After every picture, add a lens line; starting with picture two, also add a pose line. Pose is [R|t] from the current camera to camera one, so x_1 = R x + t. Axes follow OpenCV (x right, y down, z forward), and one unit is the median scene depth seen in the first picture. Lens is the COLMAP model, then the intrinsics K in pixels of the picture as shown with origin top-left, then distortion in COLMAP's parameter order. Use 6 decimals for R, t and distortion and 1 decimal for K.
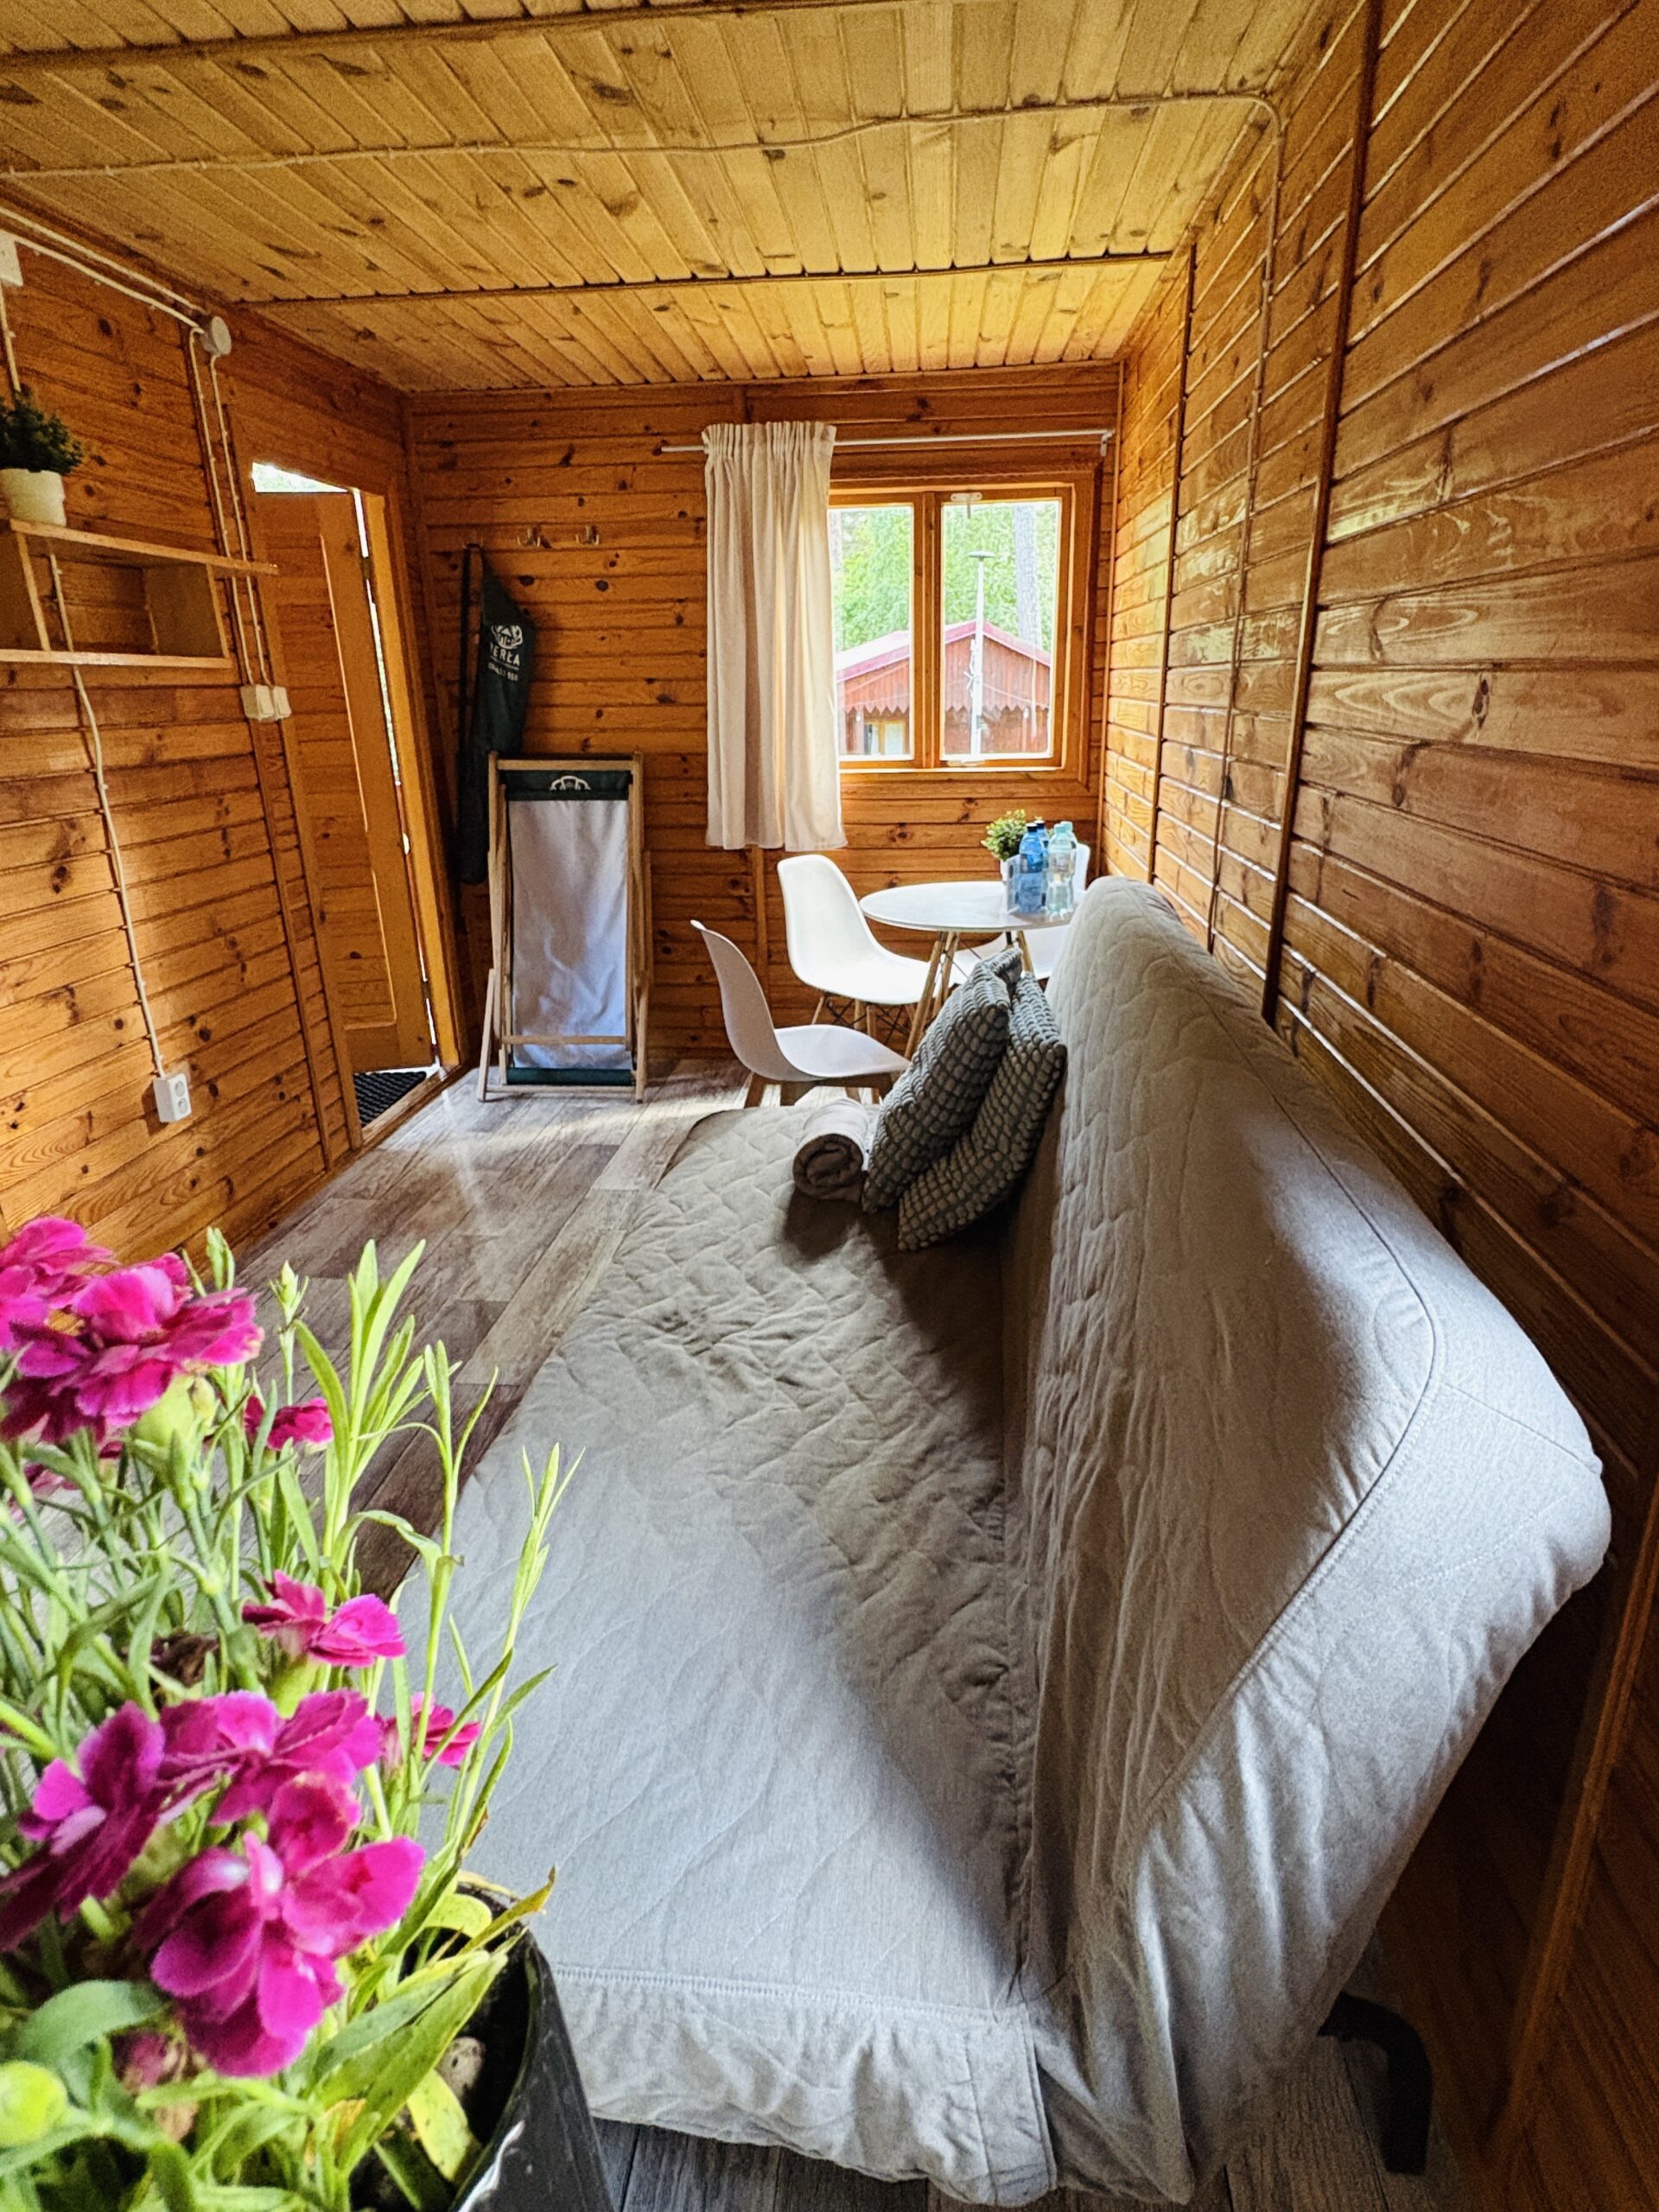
lens RADIAL K [[1210.1, 0, 821.4], [0, 1210.1, 1109.8], [0, 0, 1]] dist [-0.000400, 0.002248]
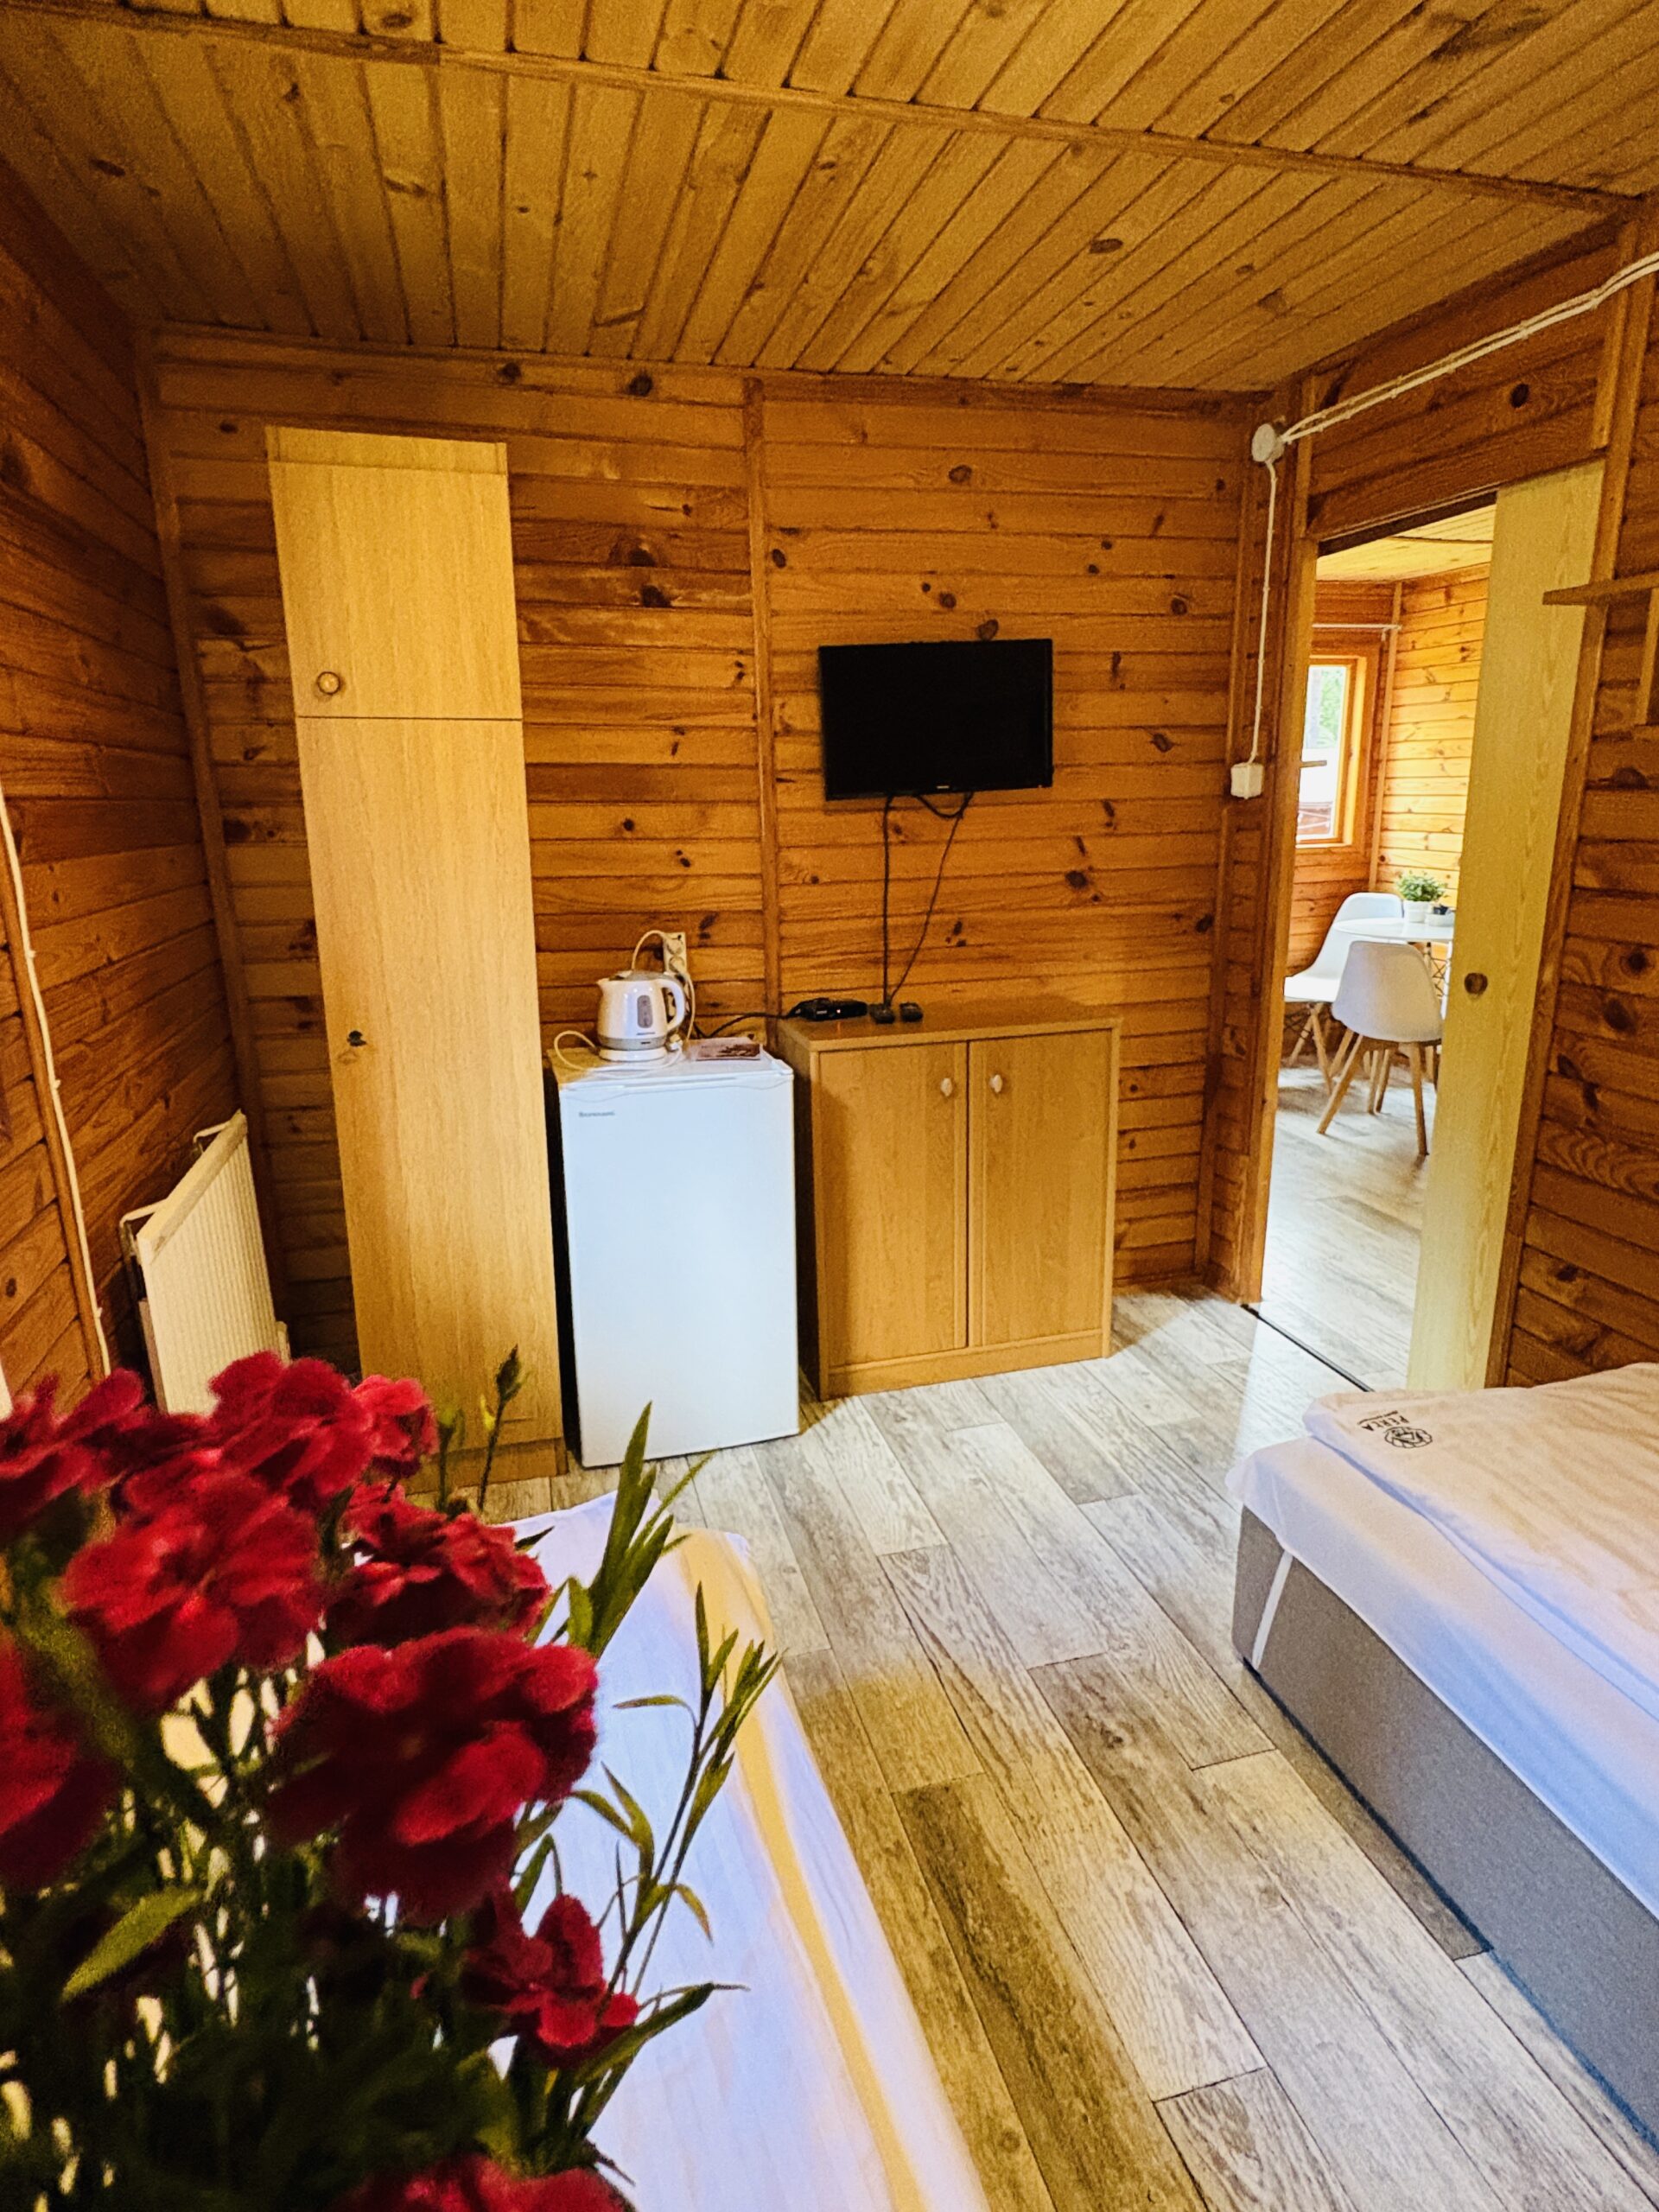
lens RADIAL K [[1210.1, 0, 837.6], [0, 1210.1, 1102.1], [0, 0, 1]] dist [-0.000400, 0.002248]
pose [[0.931971, -0.089053, 0.351424, -0.944646], [0.121042, 0.990170, -0.070084, 0.051706], [-0.341728, 0.107854, 0.933590, -0.111169]]
